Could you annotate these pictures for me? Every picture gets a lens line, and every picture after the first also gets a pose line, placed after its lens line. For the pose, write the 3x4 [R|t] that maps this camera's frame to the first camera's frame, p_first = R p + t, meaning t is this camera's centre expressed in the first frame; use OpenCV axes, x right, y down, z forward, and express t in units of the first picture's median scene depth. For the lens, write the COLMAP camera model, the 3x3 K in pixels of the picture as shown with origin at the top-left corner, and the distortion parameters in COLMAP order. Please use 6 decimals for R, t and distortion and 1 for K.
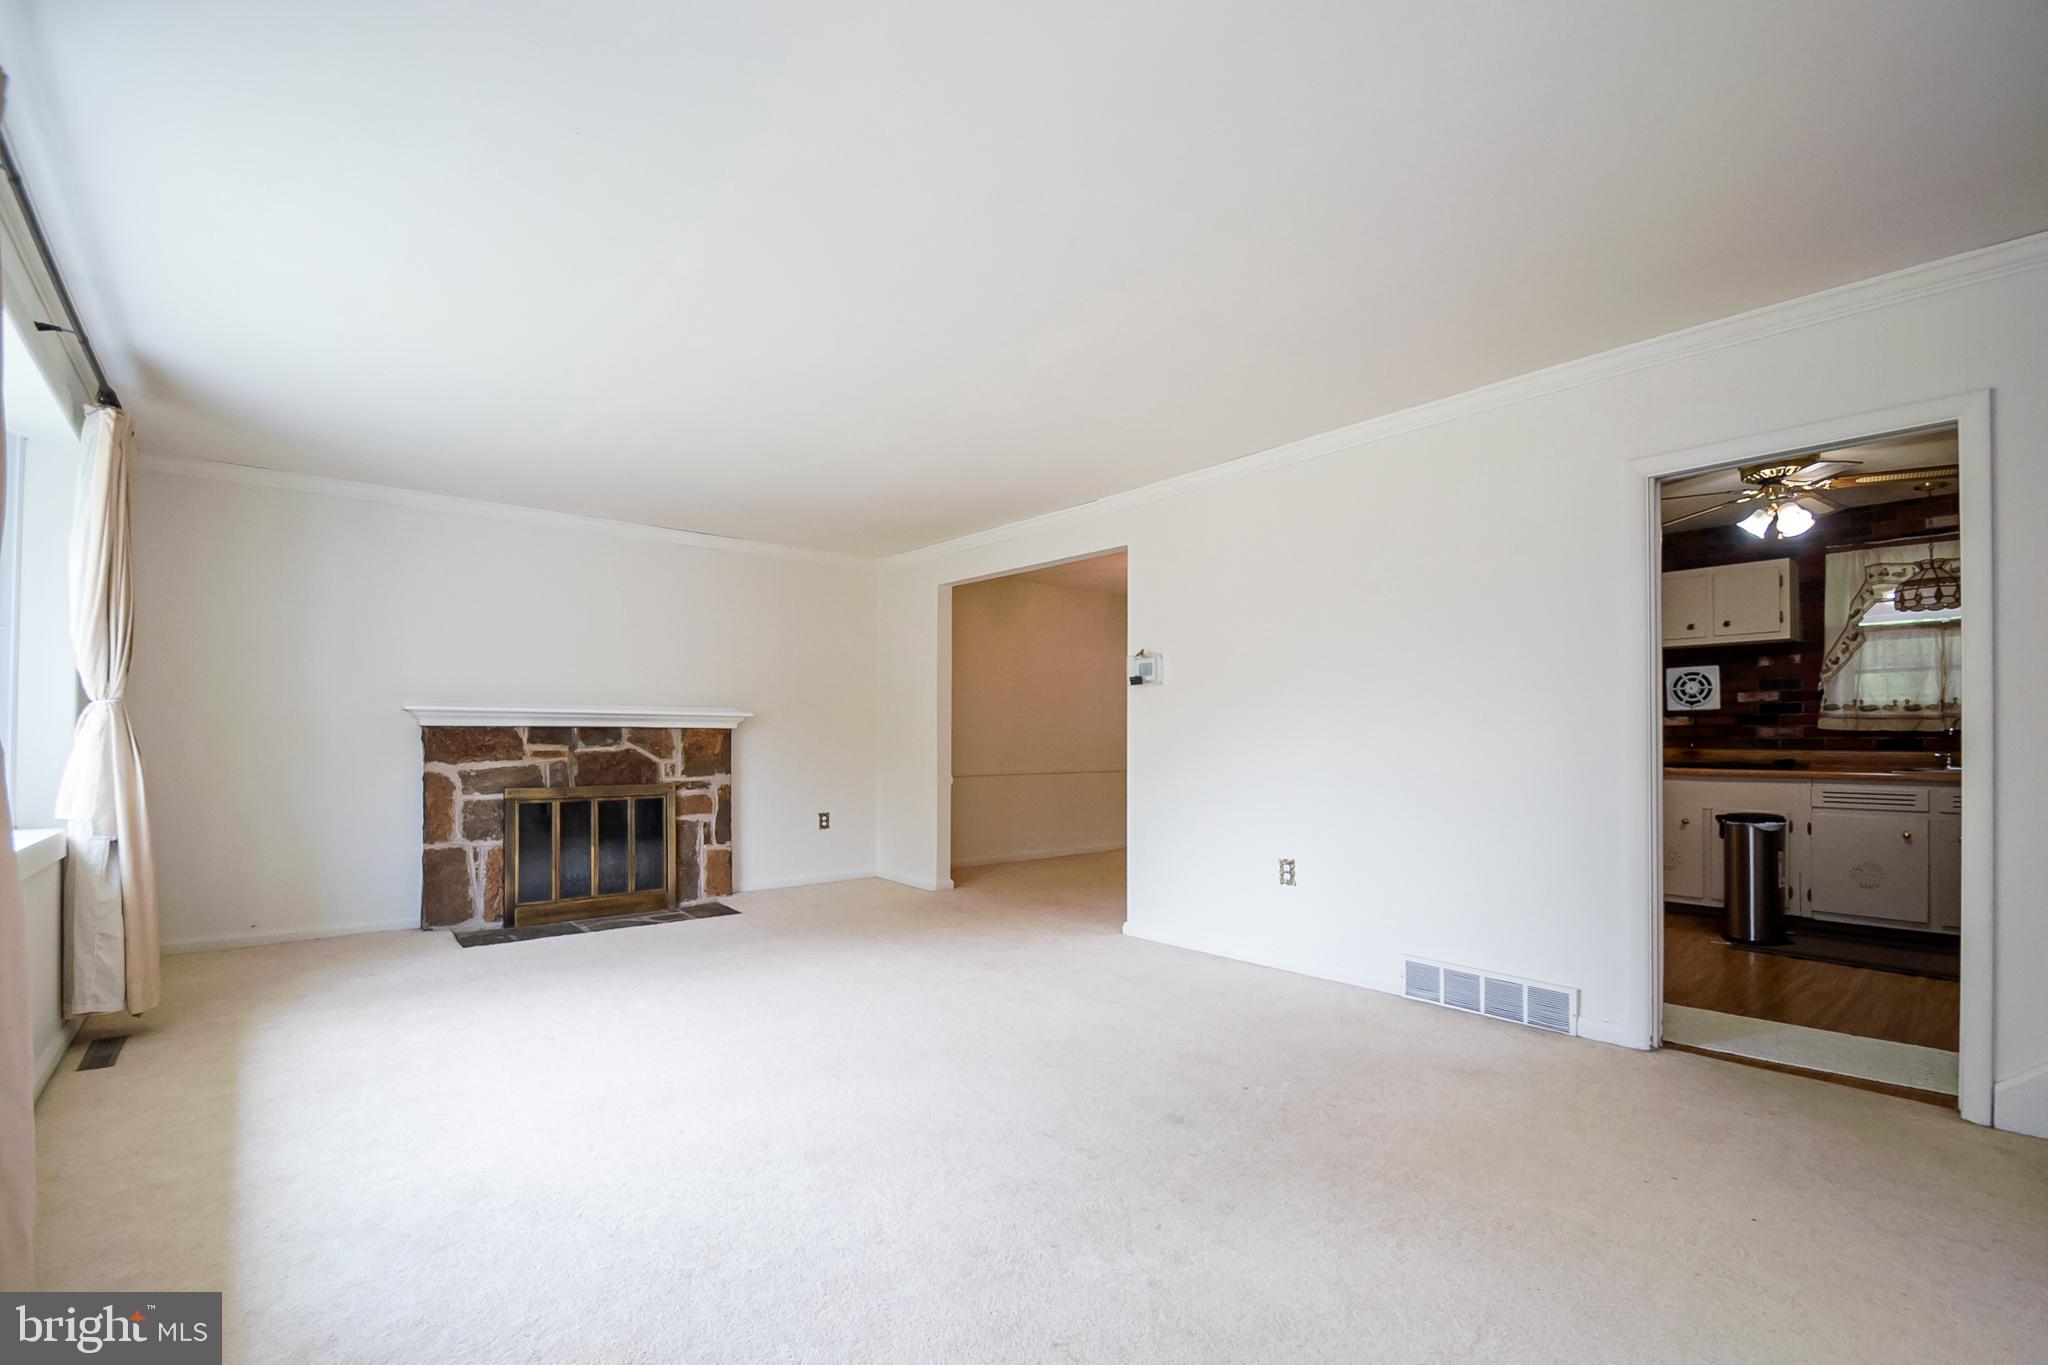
lens RADIAL K [[897.9, 0, 1047.9], [0, 897.9, 726.3], [0, 0, 1]] dist [0.008490, -0.011321]
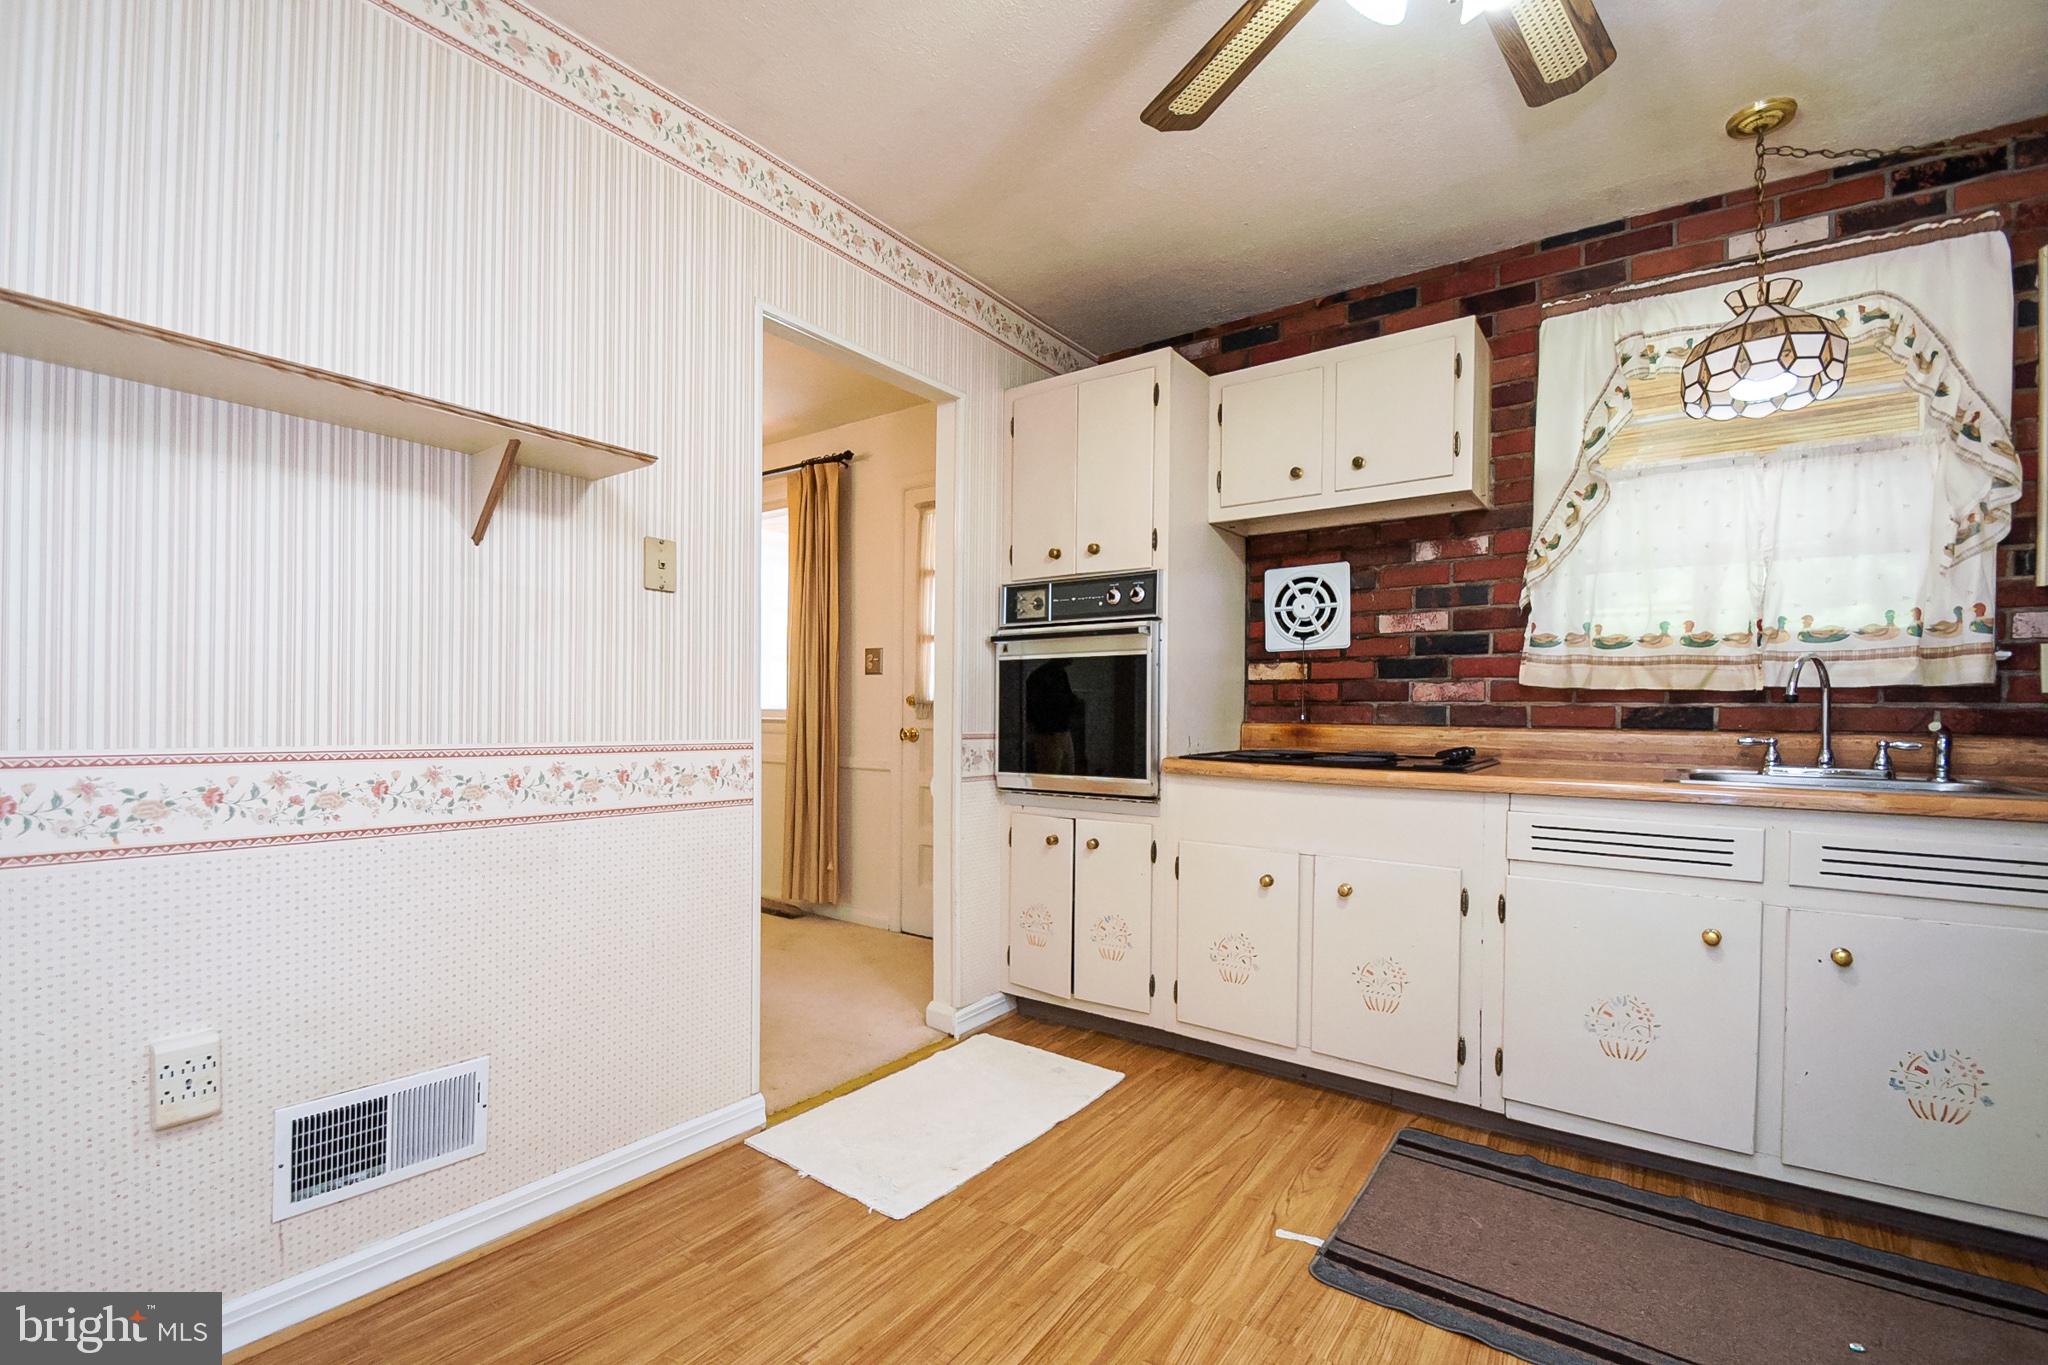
lens RADIAL K [[897.9, 0, 1024.3], [0, 897.9, 719.2], [0, 0, 1]] dist [0.008490, -0.011321]
pose [[0.971695, 0.011495, 0.235960, 0.481867], [-0.015765, 0.999744, 0.016221, 0.017376], [-0.235713, -0.019482, 0.971627, 0.587596]]
